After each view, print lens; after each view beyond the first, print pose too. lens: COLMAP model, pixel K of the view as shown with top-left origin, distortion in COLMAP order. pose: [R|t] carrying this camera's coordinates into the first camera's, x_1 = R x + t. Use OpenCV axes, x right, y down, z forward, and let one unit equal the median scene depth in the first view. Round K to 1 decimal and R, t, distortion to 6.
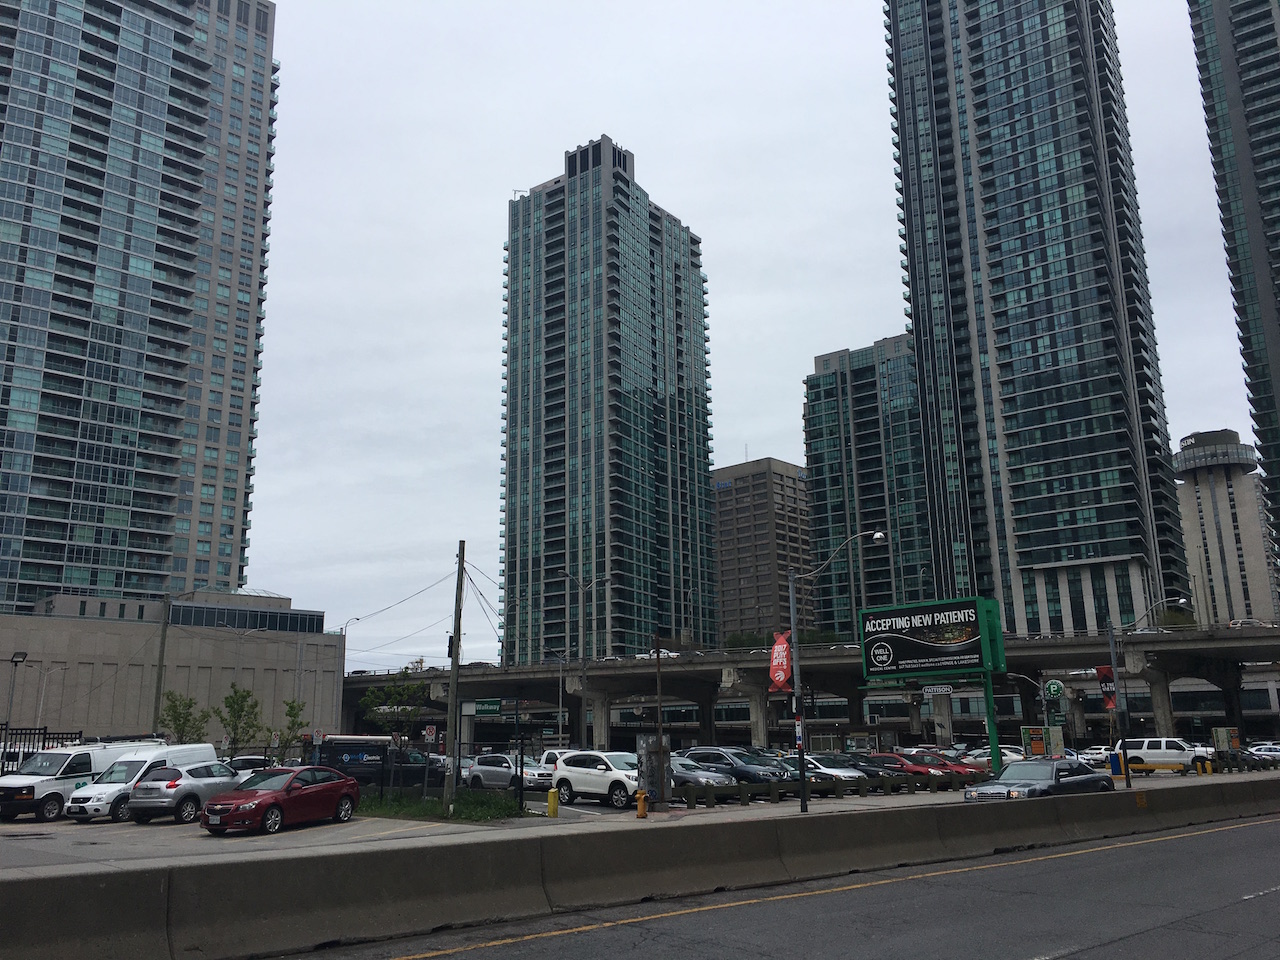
lens RADIAL K [[1074.5, 0, 640.0], [0, 1074.5, 480.0], [0, 0, 1]] dist [0.097087, -0.103101]
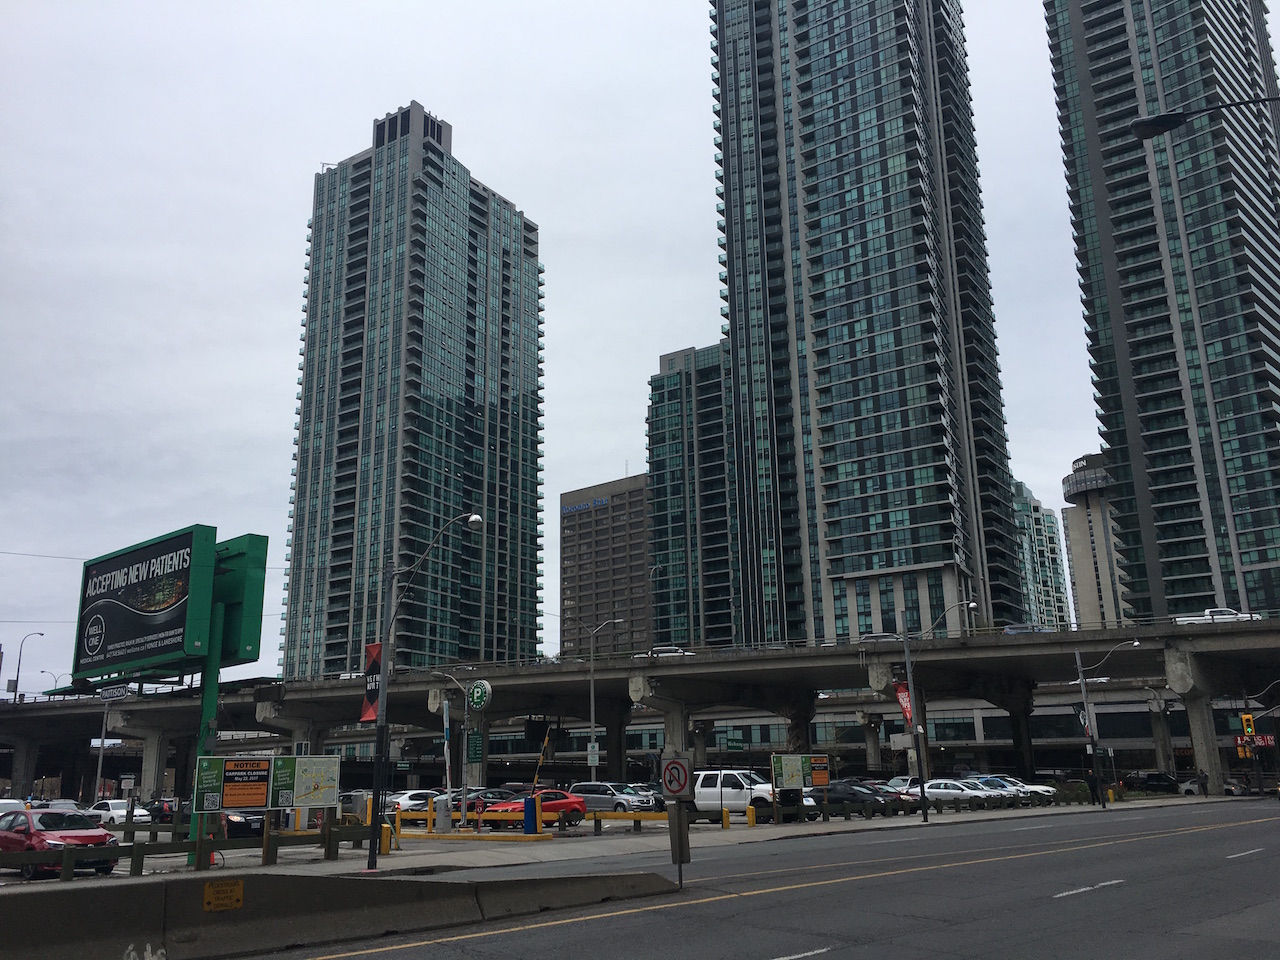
lens RADIAL K [[1074.5, 0, 640.0], [0, 1074.5, 480.0], [0, 0, 1]] dist [0.097087, -0.103101]
pose [[0.998714, 0.010836, 0.049522, 0.118603], [-0.009375, 0.999517, -0.029630, 0.022953], [-0.049819, 0.029128, 0.998333, 0.098911]]
